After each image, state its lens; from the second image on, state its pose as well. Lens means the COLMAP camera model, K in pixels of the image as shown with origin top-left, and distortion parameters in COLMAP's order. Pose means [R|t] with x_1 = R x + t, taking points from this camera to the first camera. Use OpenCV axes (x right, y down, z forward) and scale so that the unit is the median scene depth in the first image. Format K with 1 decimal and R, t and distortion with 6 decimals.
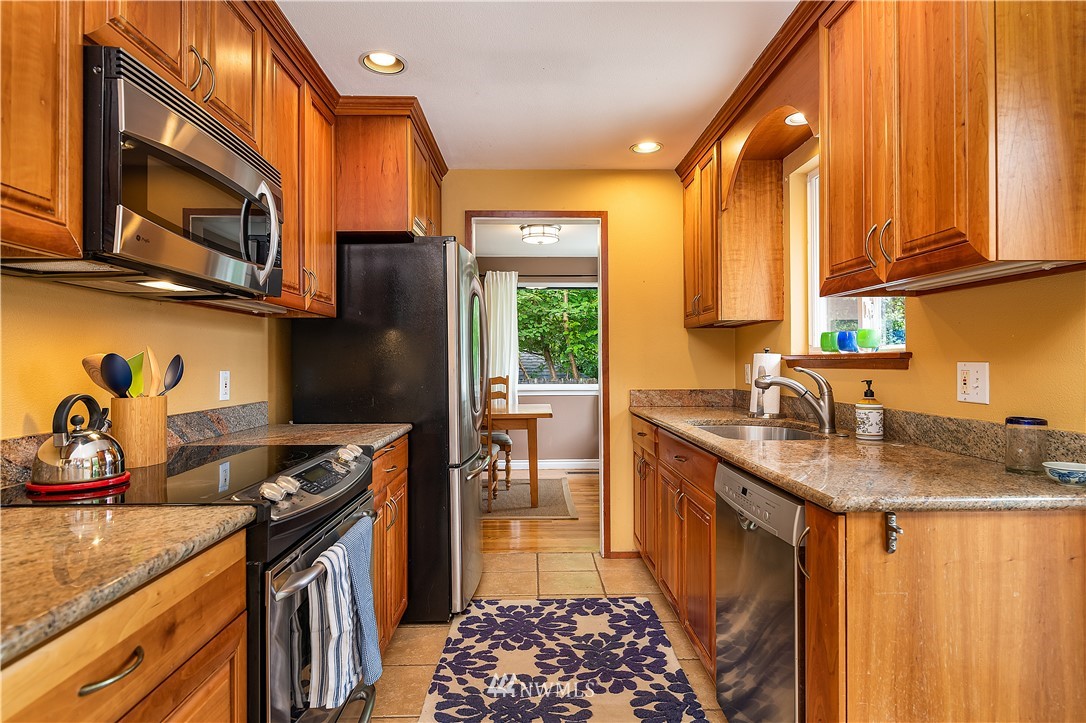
lens RADIAL K [[593.7, 0, 543.0], [0, 593.7, 361.5], [0, 0, 1]] dist [-0.002745, -0.002261]
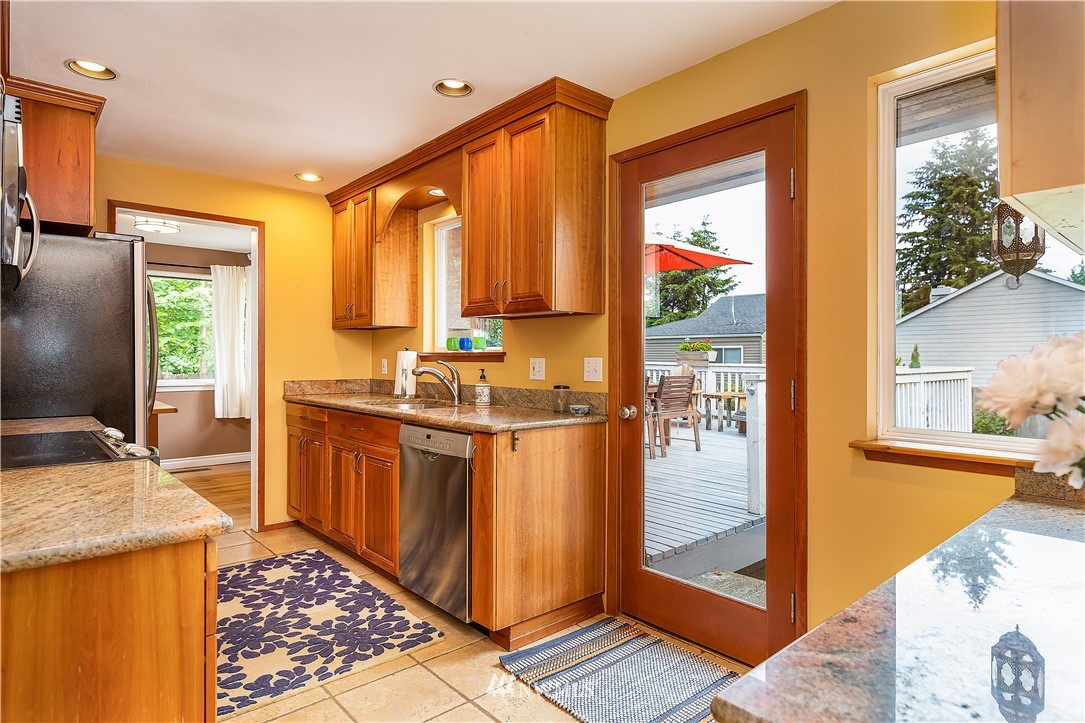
lens RADIAL K [[605.2, 0, 542.5], [0, 605.2, 361.5], [0, 0, 1]] dist [-0.000774, -0.000360]
pose [[0.768464, 0.002072, 0.639890, -0.341912], [-0.006600, 0.999967, 0.004687, 0.001957], [-0.639859, -0.007825, 0.768452, -0.335209]]
